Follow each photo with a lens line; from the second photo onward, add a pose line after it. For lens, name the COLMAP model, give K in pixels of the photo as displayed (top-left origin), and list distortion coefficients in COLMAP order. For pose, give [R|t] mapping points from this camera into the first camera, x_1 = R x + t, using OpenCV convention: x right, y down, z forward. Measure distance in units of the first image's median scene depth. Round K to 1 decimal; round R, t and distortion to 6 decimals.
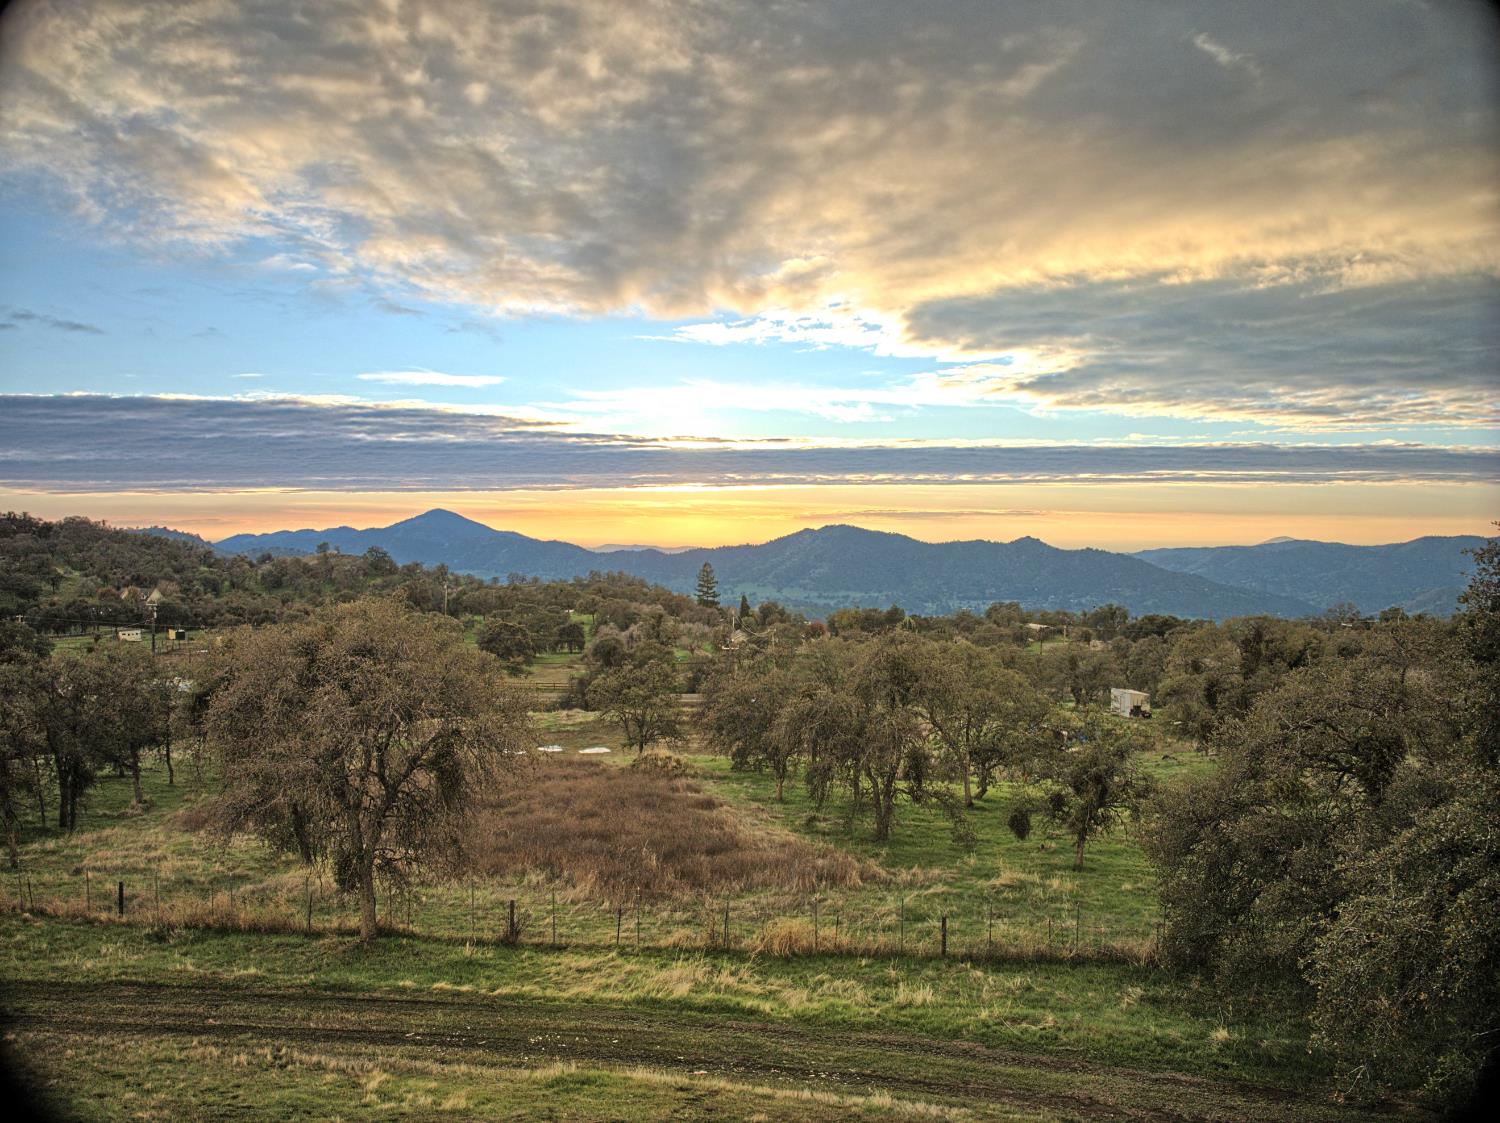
lens RADIAL K [[1067.7, 0, 750.0], [0, 1067.7, 561.5], [0, 0, 1]] dist [-0.107499, -0.000425]
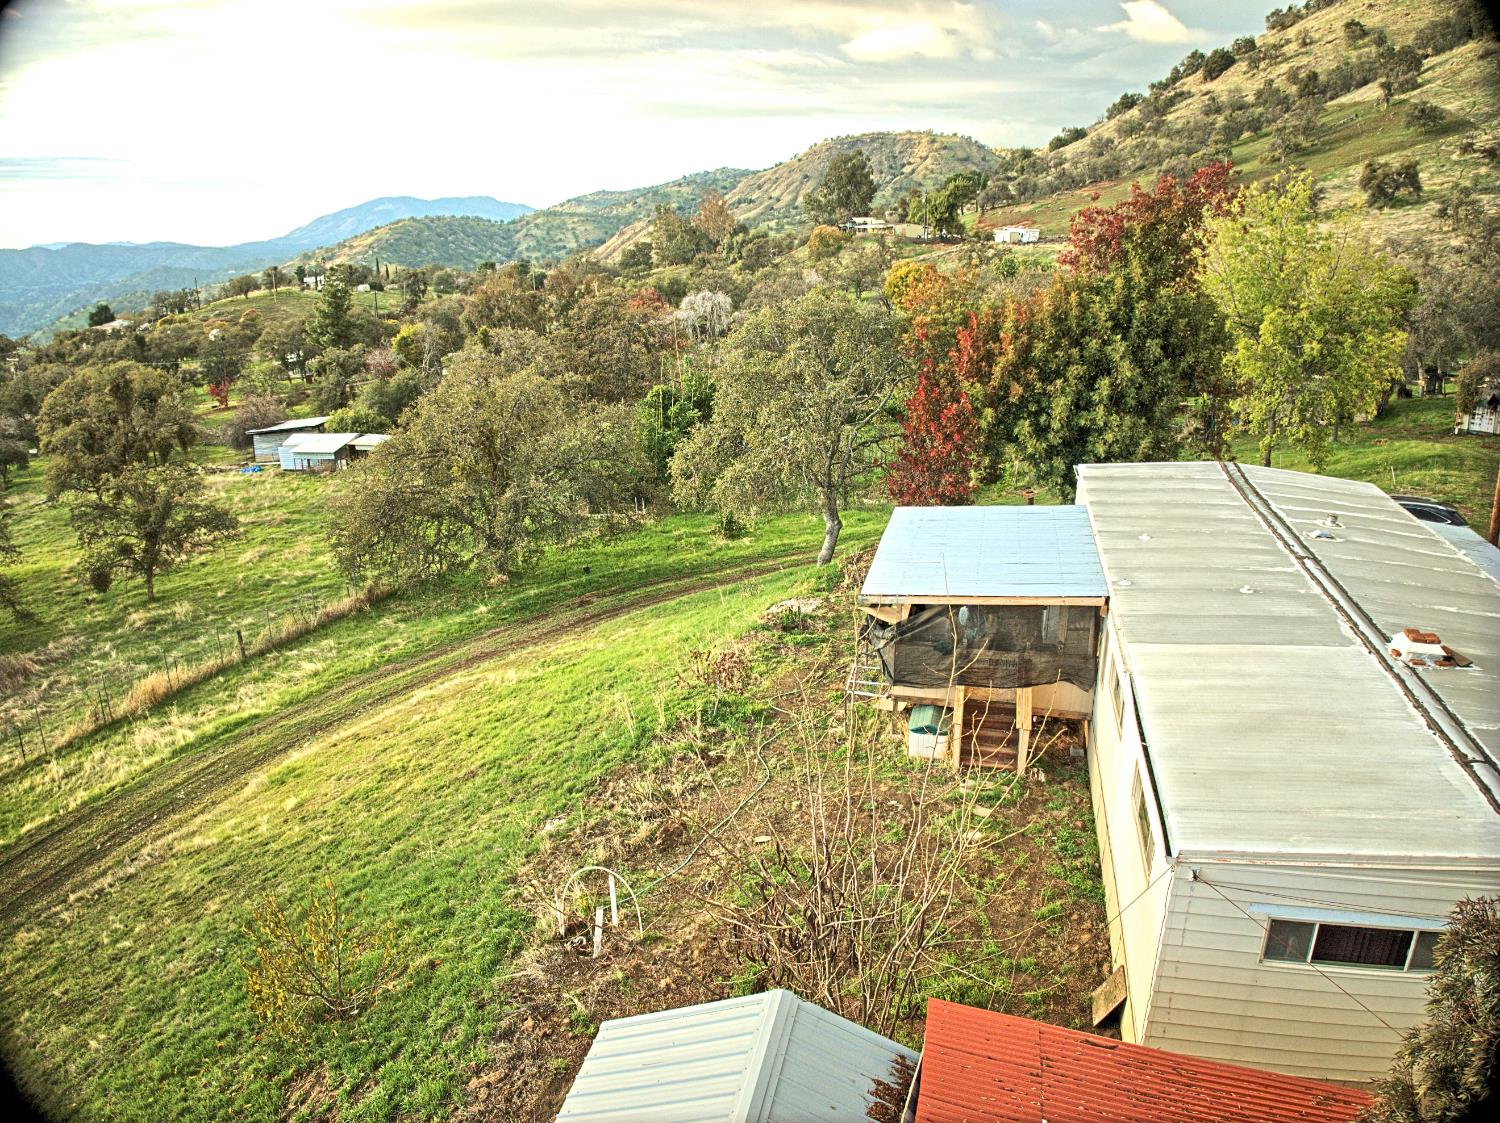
lens RADIAL K [[1052.9, 0, 750.0], [0, 1052.9, 561.5], [0, 0, 1]] dist [-0.000426, -0.051673]
pose [[0.327089, -0.302351, 0.895319, -0.820212], [0.049298, 0.951604, 0.303348, -0.112646], [-0.943707, -0.055084, 0.326164, -0.008898]]
